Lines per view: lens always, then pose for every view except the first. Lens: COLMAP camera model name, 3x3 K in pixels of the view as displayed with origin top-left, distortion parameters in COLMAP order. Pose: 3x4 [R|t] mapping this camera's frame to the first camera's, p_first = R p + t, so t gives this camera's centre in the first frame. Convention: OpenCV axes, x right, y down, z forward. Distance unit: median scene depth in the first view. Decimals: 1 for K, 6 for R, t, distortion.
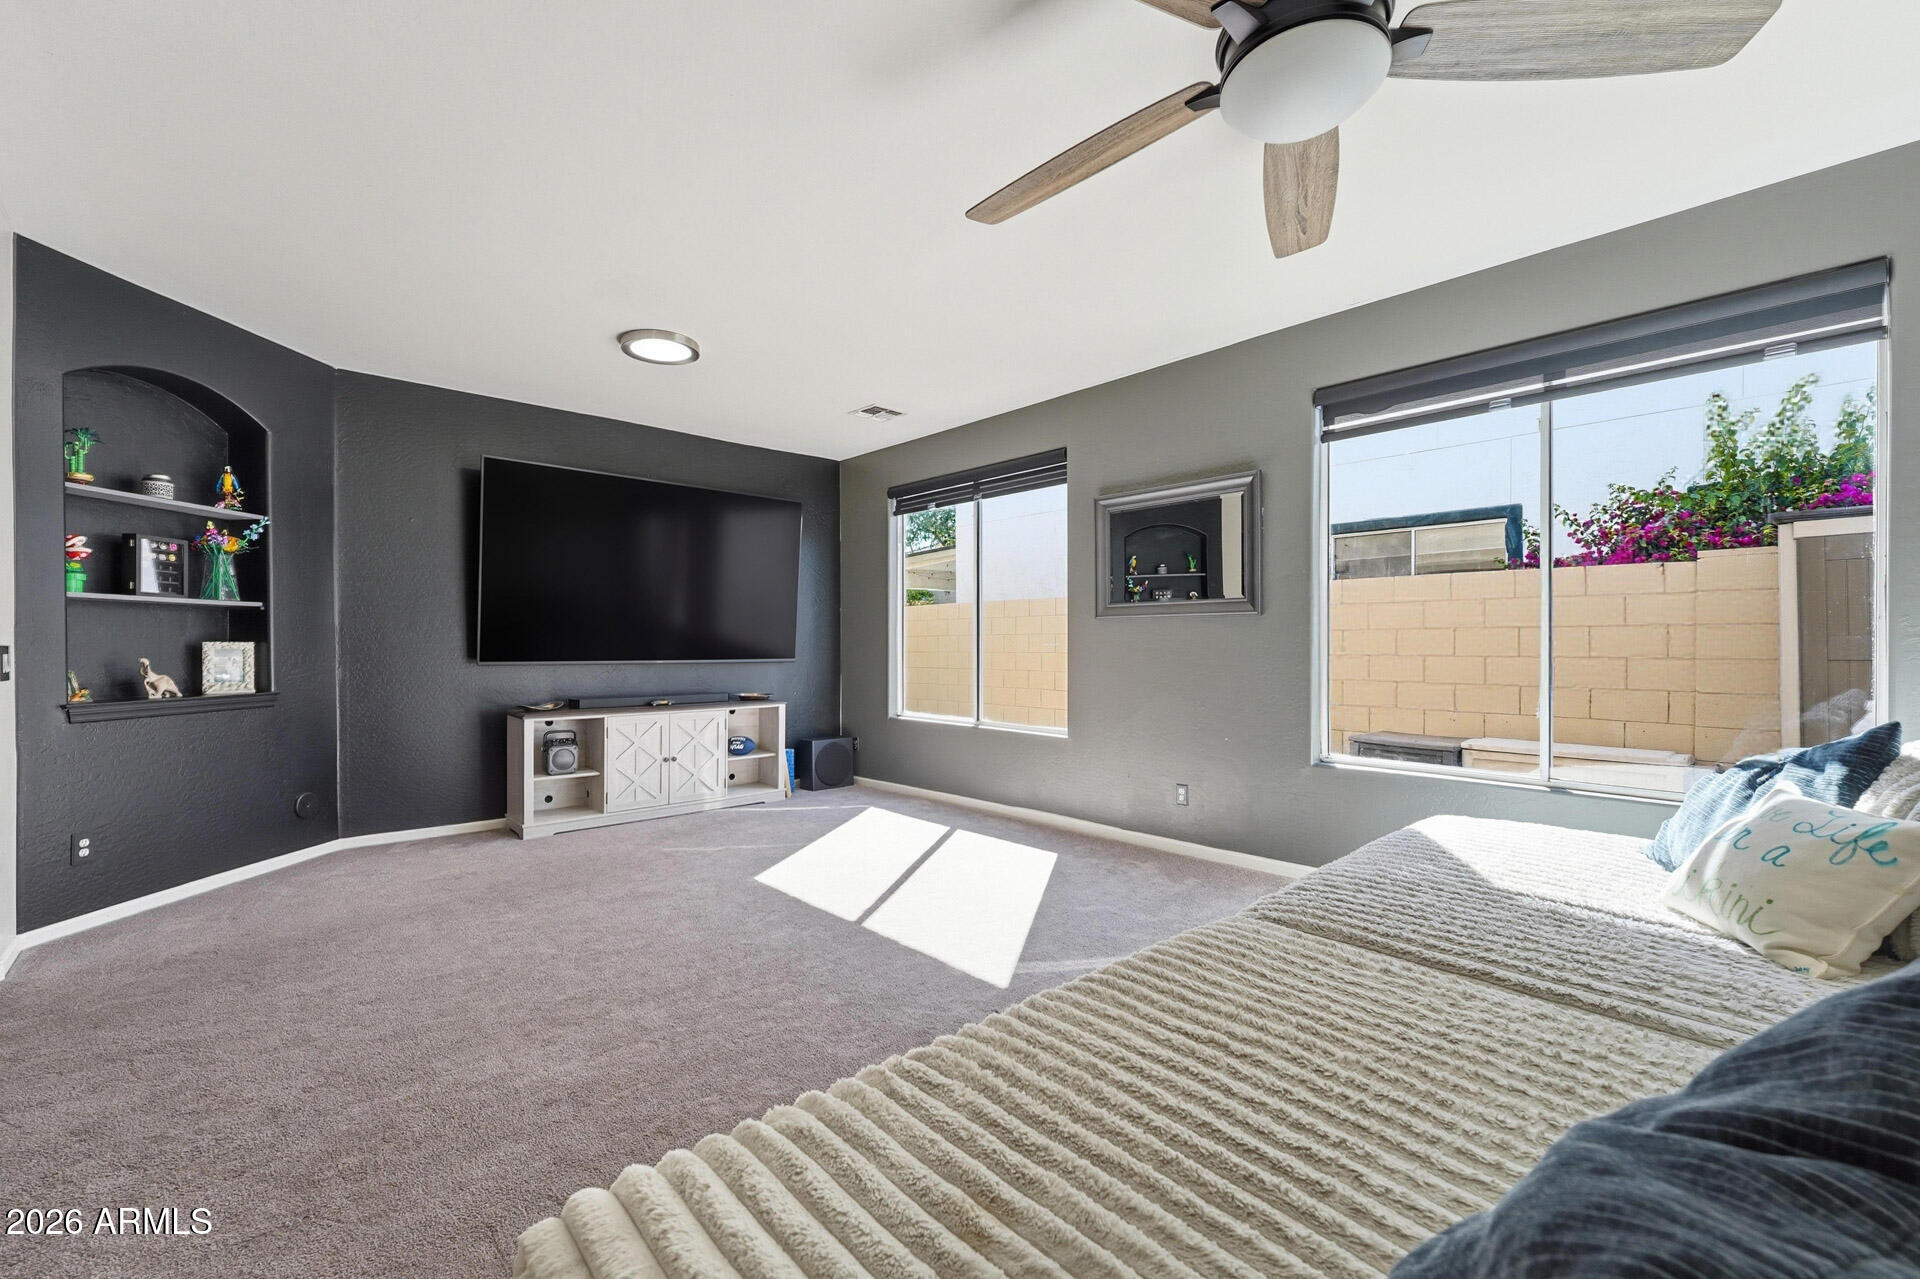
lens RADIAL K [[776.0, 0, 962.8], [0, 776.0, 641.9], [0, 0, 1]] dist [0.000514, 0.000104]
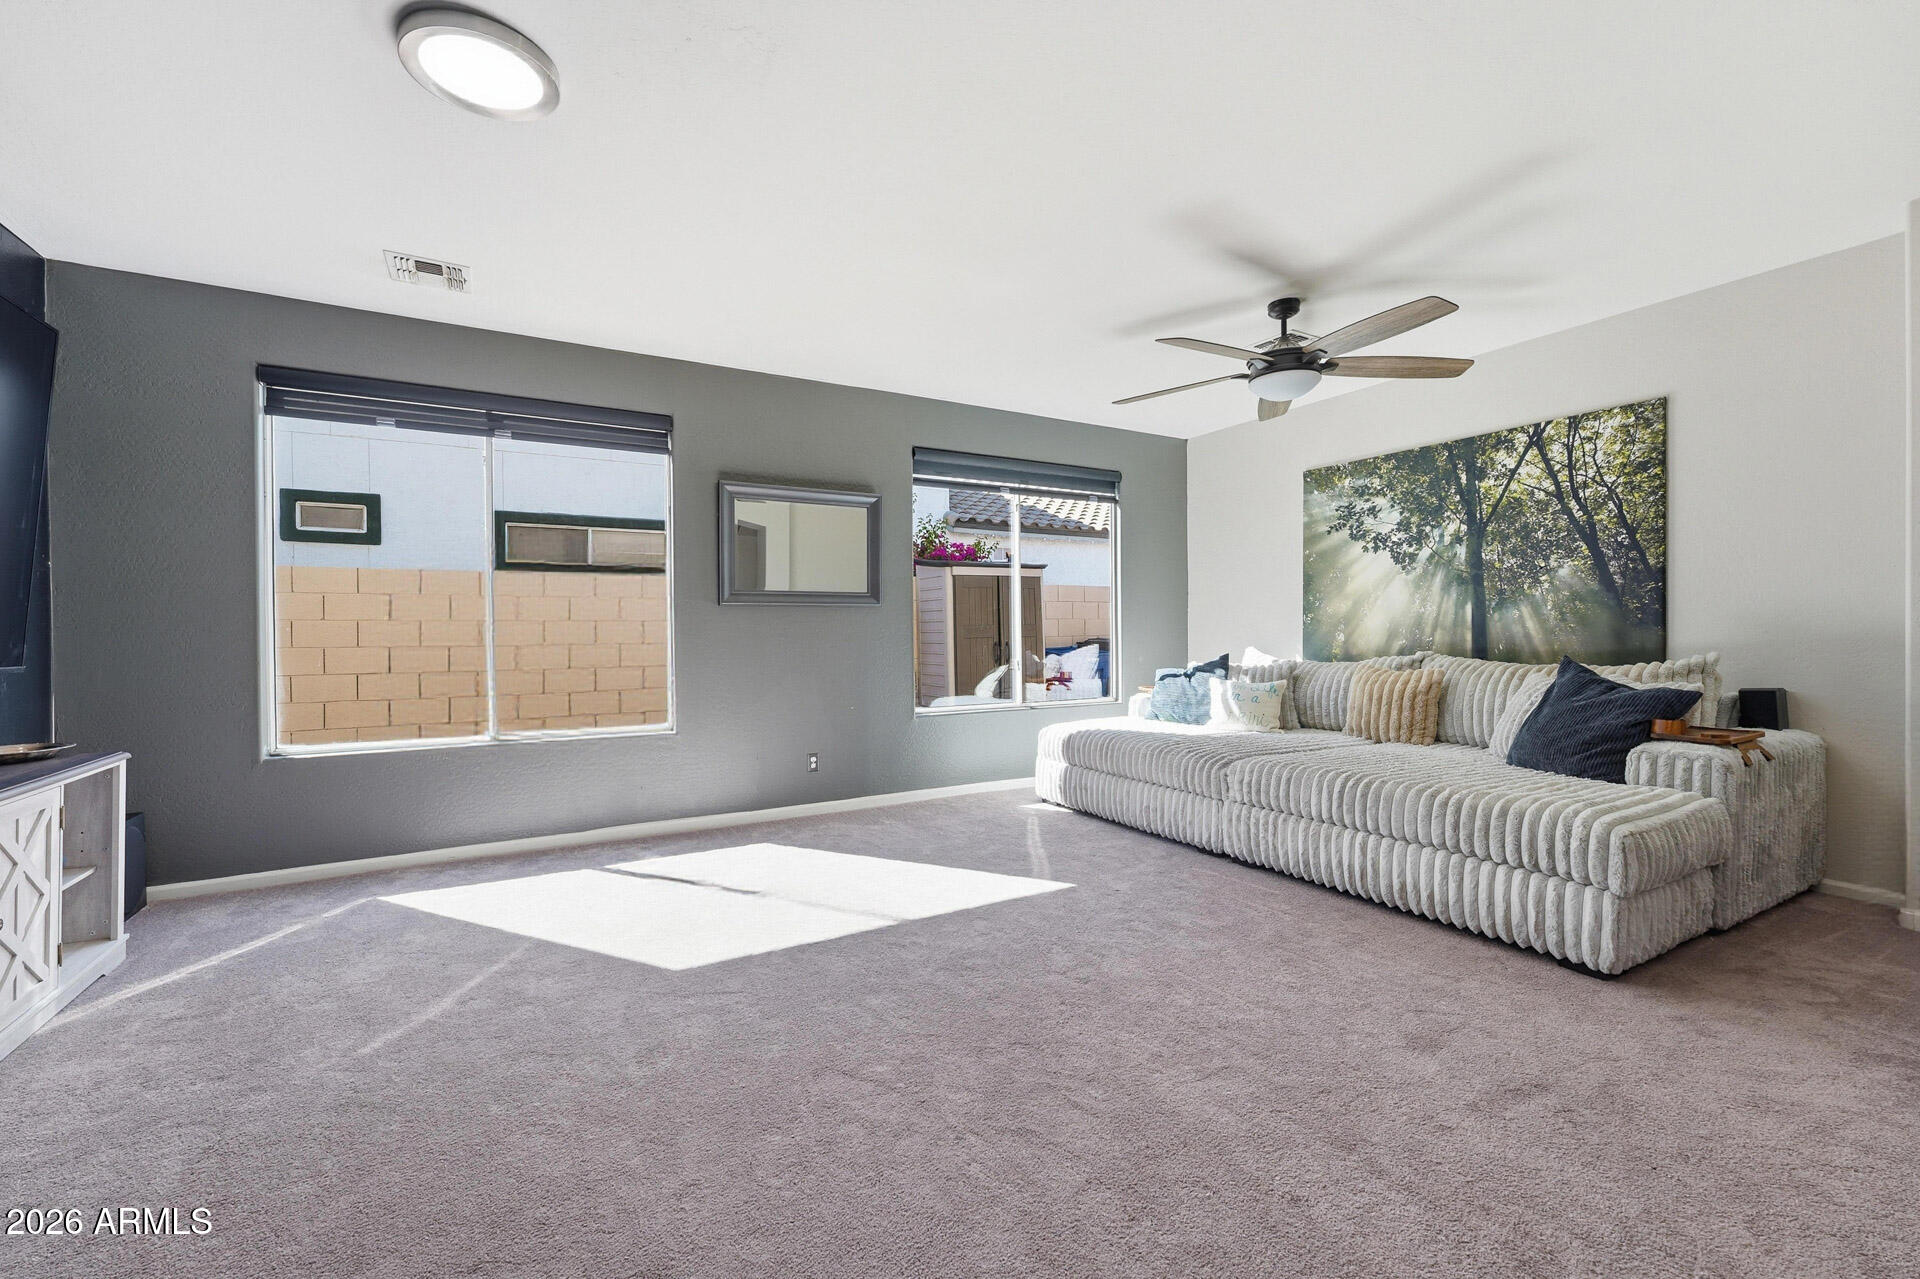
lens RADIAL K [[771.0, 0, 956.5], [0, 771.0, 633.1], [0, 0, 1]] dist [-0.001111, 0.000174]
pose [[0.243397, -0.003797, 0.969919, -0.817532], [0.005253, 0.999983, 0.002597, 0.005703], [-0.969912, 0.004463, 0.243413, 0.558645]]
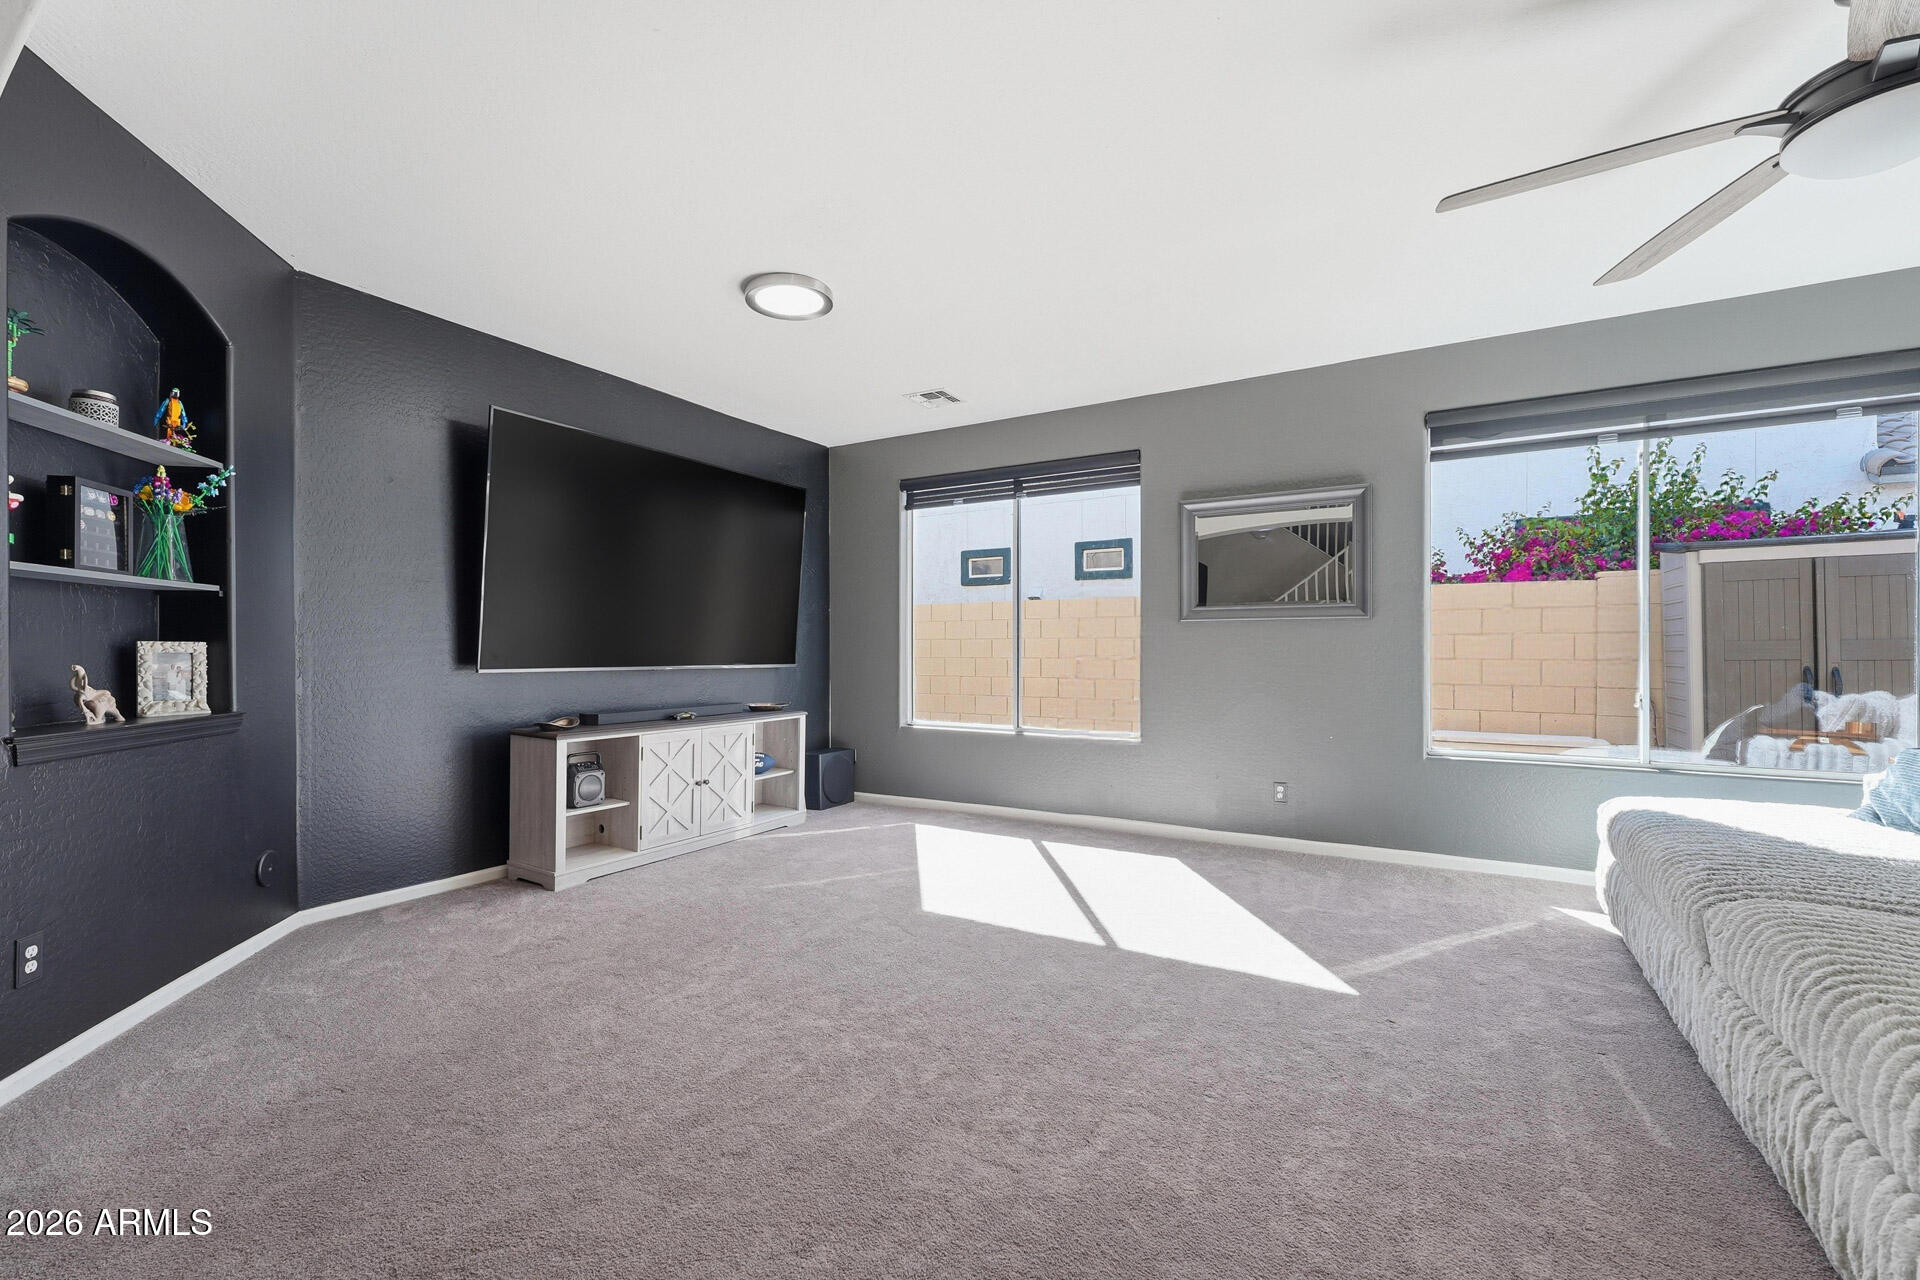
lens RADIAL K [[784.0, 0, 959.5], [0, 784.0, 649.2], [0, 0, 1]] dist [0.000148, 0.000361]
pose [[0.959256, 0.000532, 0.282537, -0.455492], [-0.000910, 0.999999, 0.001207, 0.005067], [-0.282536, -0.001414, 0.959256, 0.125397]]
